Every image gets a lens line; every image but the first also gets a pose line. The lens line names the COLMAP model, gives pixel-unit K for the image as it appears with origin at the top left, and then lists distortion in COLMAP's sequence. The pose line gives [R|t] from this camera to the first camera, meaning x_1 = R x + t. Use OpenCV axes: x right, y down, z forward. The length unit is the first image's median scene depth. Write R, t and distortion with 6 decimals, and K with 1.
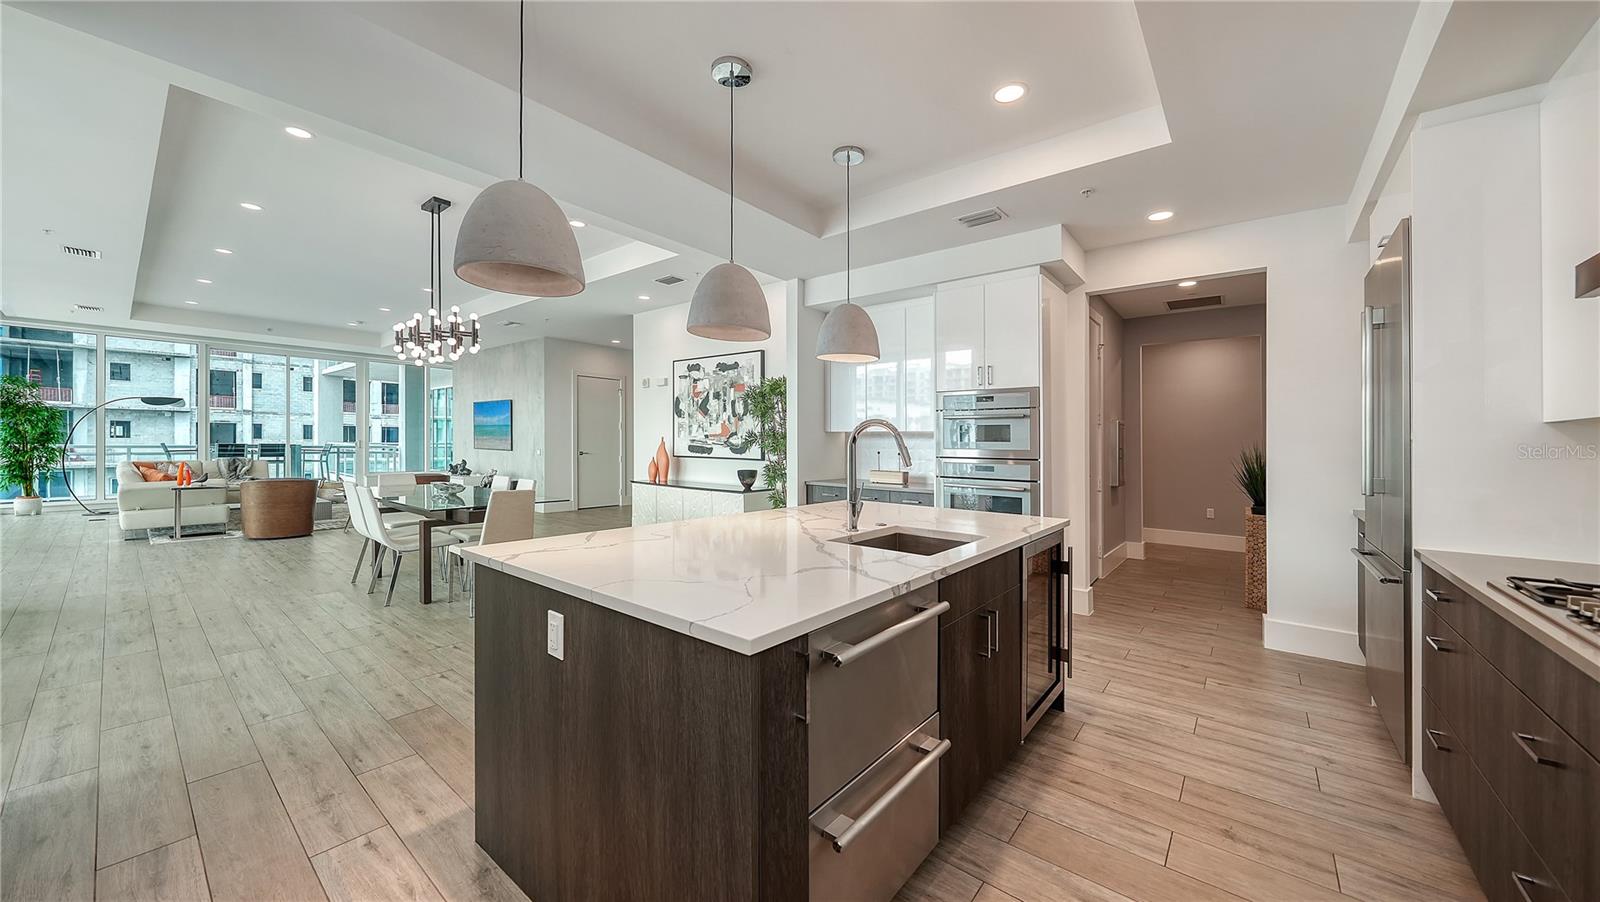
lens RADIAL K [[560.1, 0, 806.4], [0, 560.1, 442.5], [0, 0, 1]] dist [-0.009655, 0.000010]
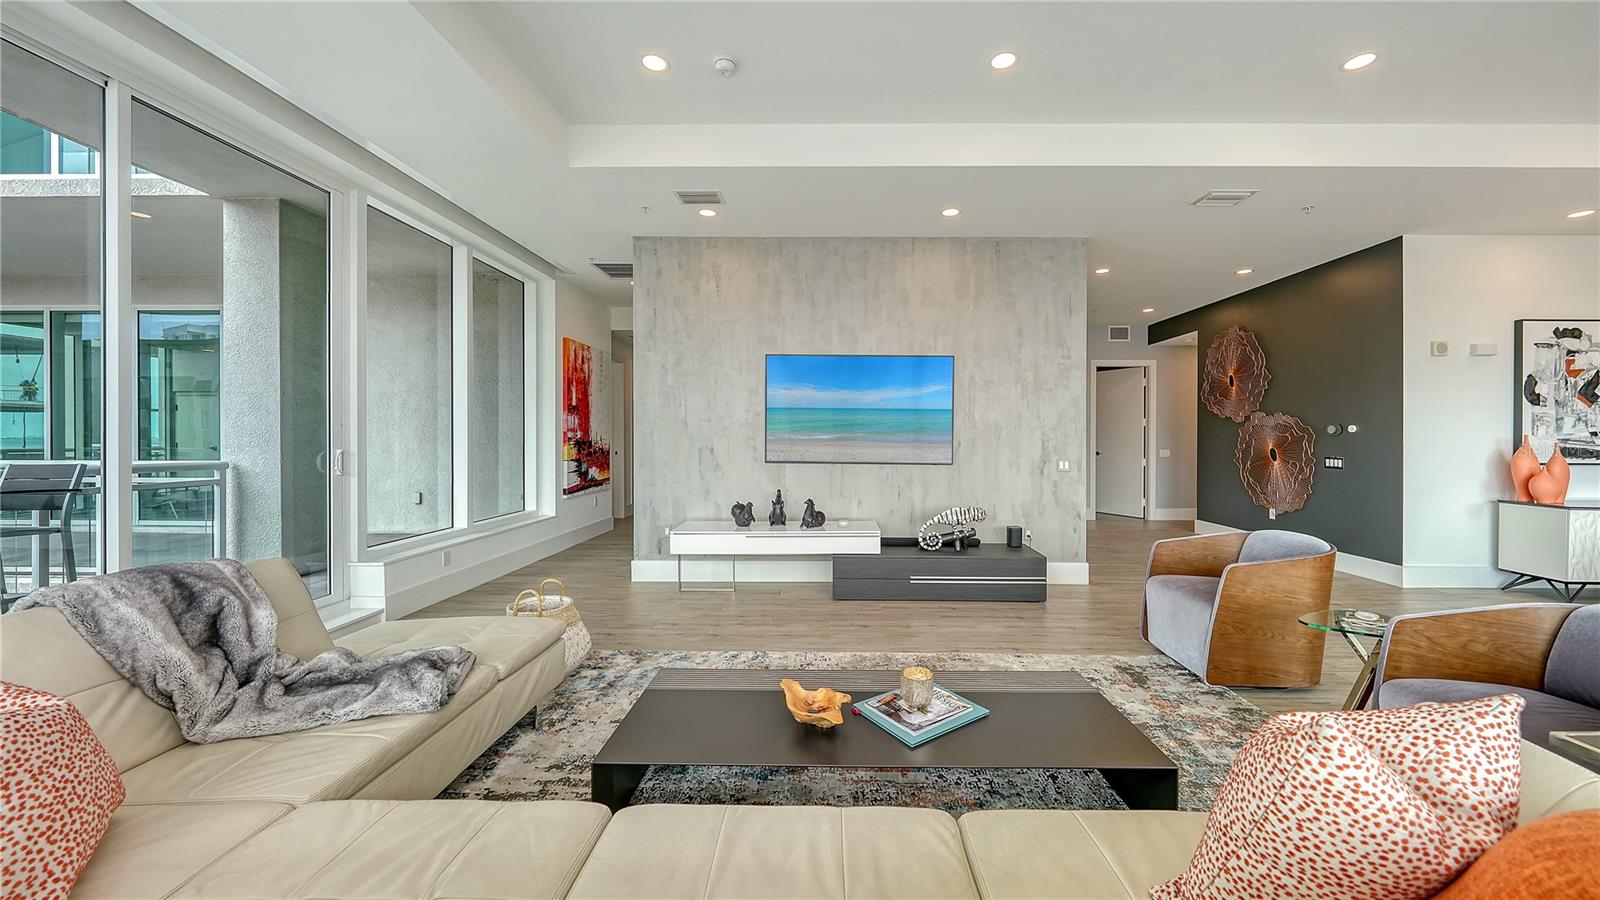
lens RADIAL K [[560.1, 0, 806.4], [0, 560.1, 441.5], [0, 0, 1]] dist [-0.009655, 0.000010]
pose [[0.790811, -0.017867, 0.611799, -1.430081], [0.006446, 0.999762, 0.020865, -0.023149], [-0.612026, -0.012556, 0.790738, 1.100312]]
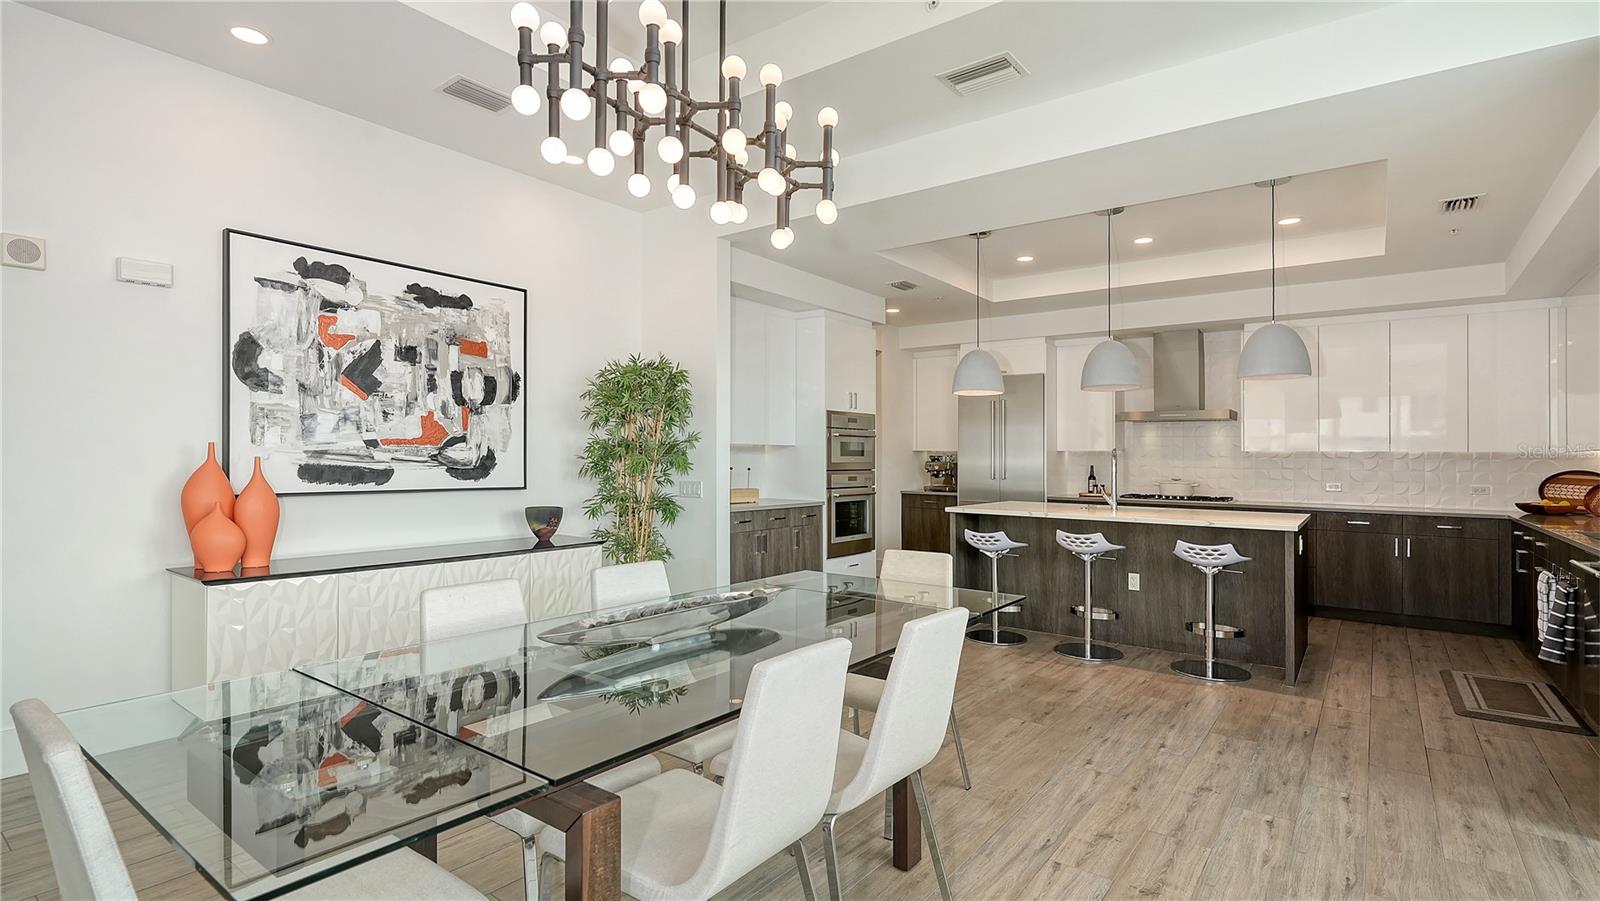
lens RADIAL K [[767.2, 0, 800.0], [0, 767.2, 450.5], [0, 0, 1]] dist [-0.001705, -0.000965]
pose [[-0.025946, -0.006037, 0.999645, -0.807436], [-0.011739, 0.999915, 0.005734, -0.013241], [-0.999594, -0.011586, -0.026015, 0.711418]]
